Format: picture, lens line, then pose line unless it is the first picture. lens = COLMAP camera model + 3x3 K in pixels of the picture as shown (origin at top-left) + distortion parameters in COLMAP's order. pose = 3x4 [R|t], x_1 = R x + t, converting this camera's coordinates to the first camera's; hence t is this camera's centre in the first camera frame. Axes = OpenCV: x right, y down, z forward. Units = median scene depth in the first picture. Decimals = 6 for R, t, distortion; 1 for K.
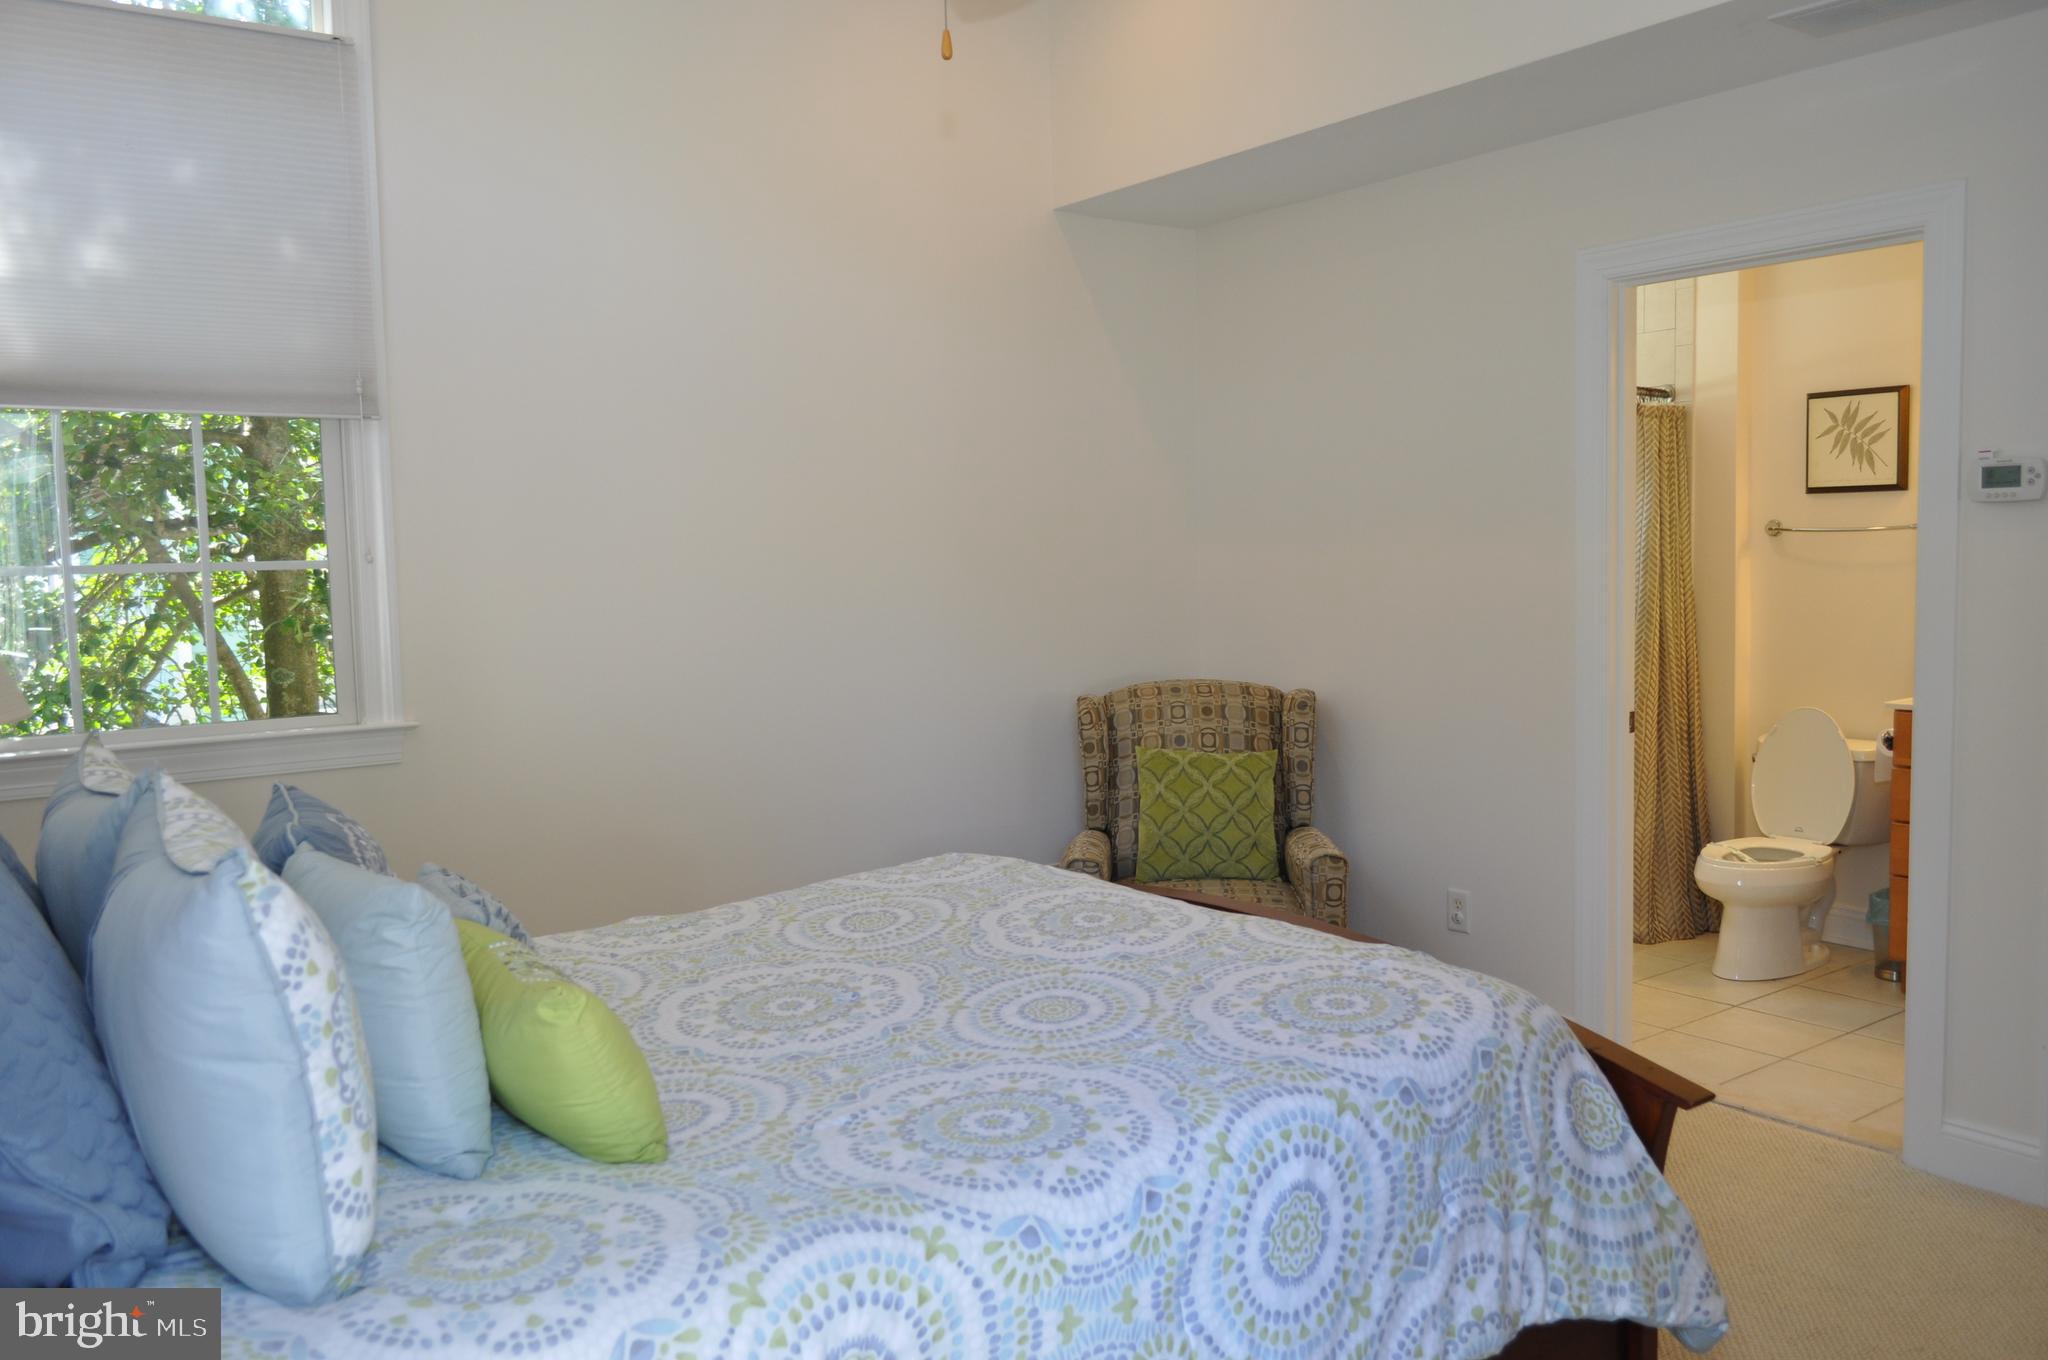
lens RADIAL K [[1593.1, 0, 1023.7], [0, 1593.1, 678.3], [0, 0, 1]] dist [-0.021501, 0.001951]
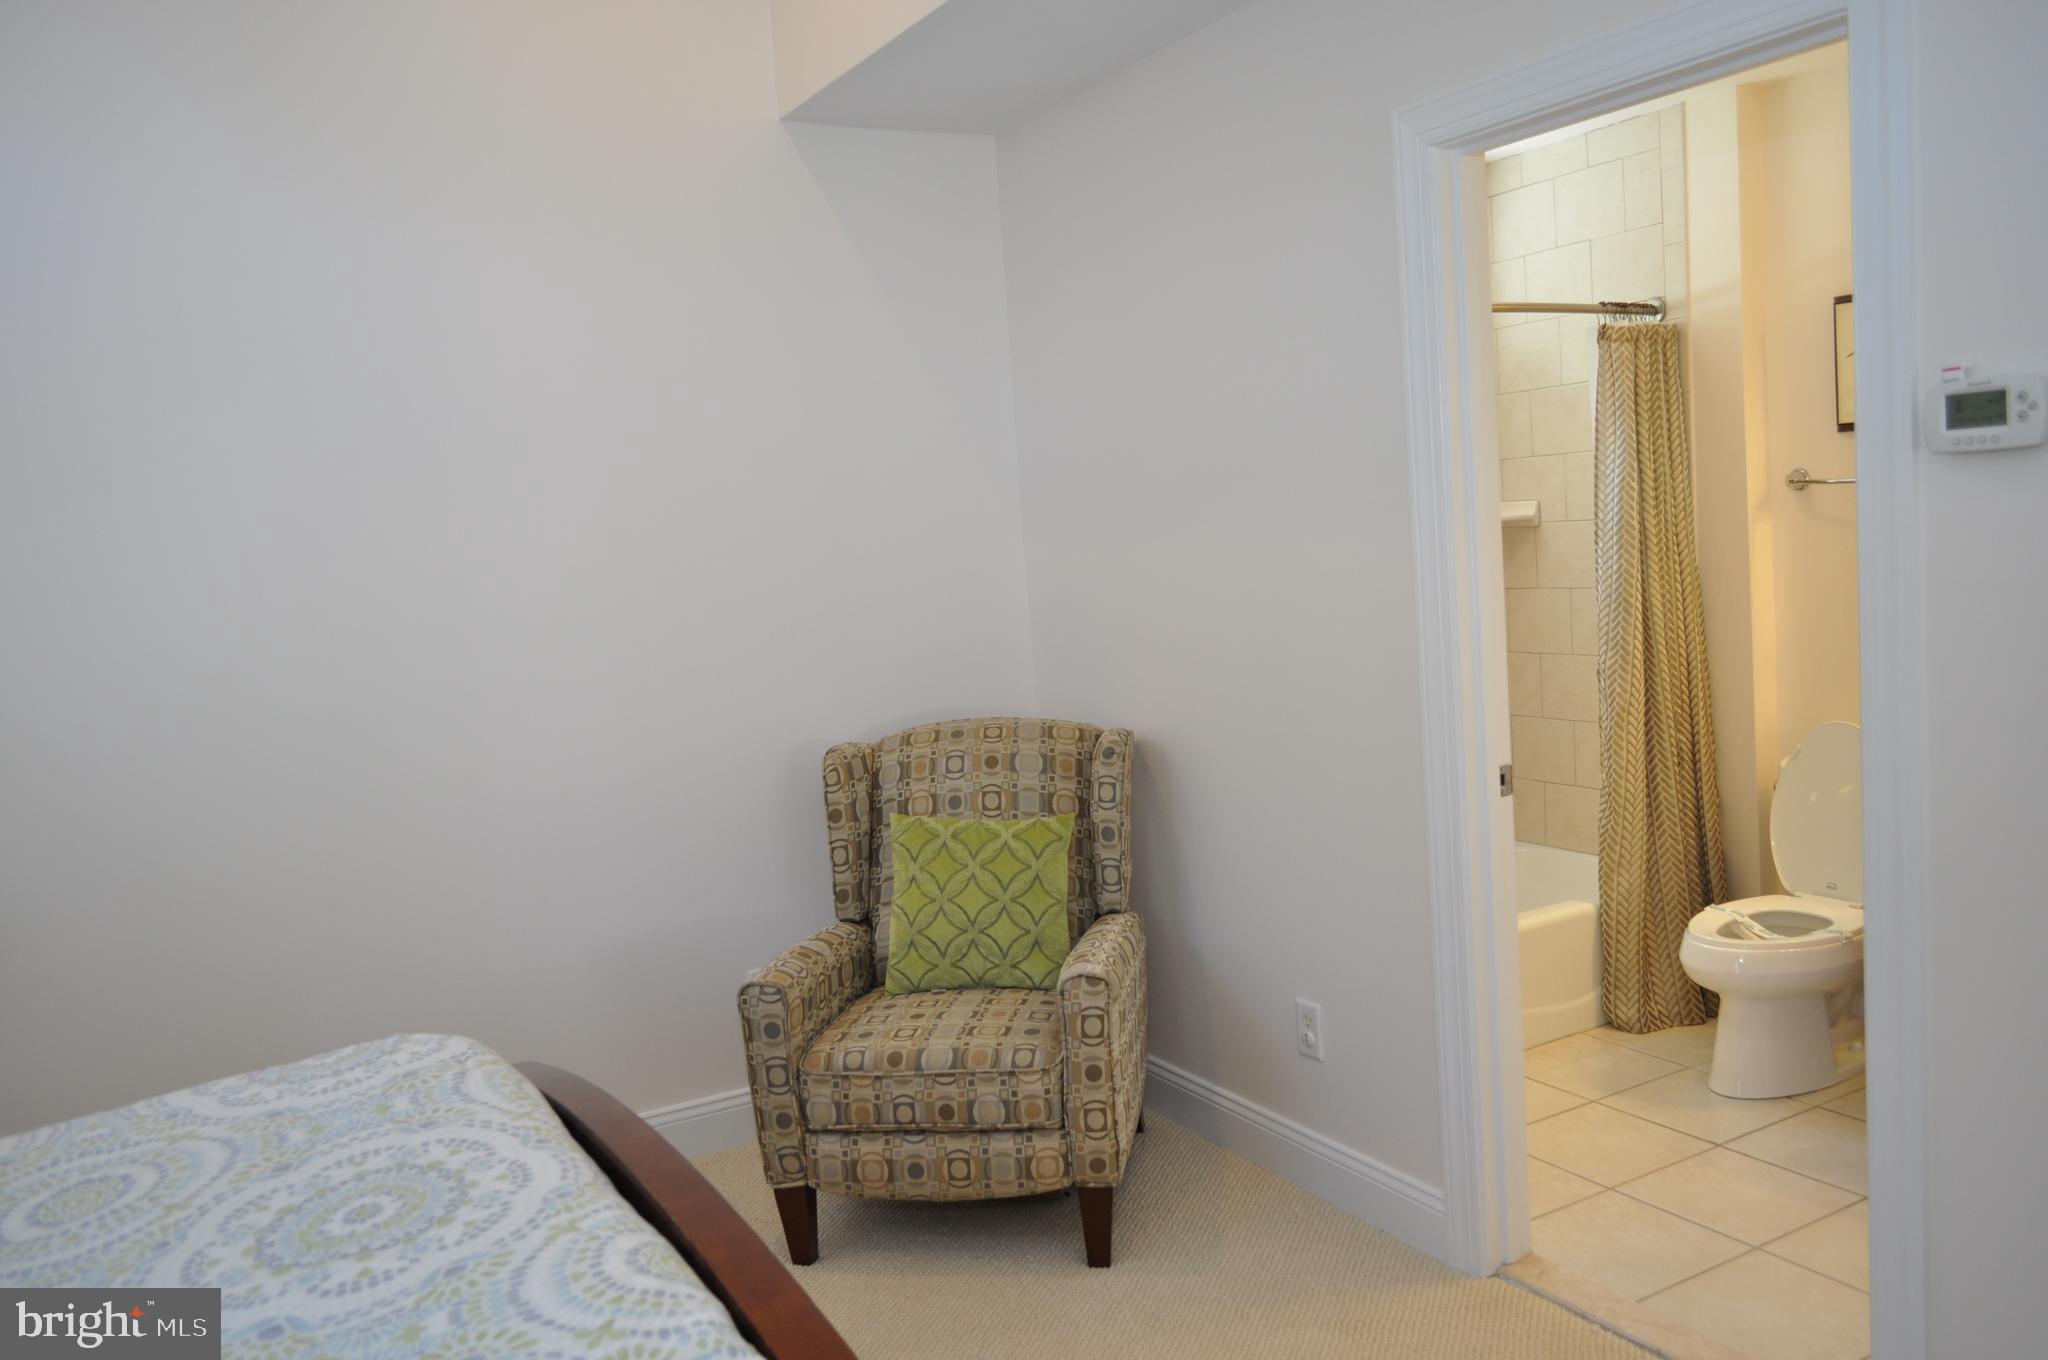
lens RADIAL K [[1593.1, 0, 1025.8], [0, 1593.1, 678.2], [0, 0, 1]] dist [-0.021501, 0.001951]
pose [[0.993178, -0.035704, -0.111012, 0.217557], [0.038225, 0.999056, 0.020659, -0.034797], [0.110169, -0.024762, 0.993604, 0.242201]]
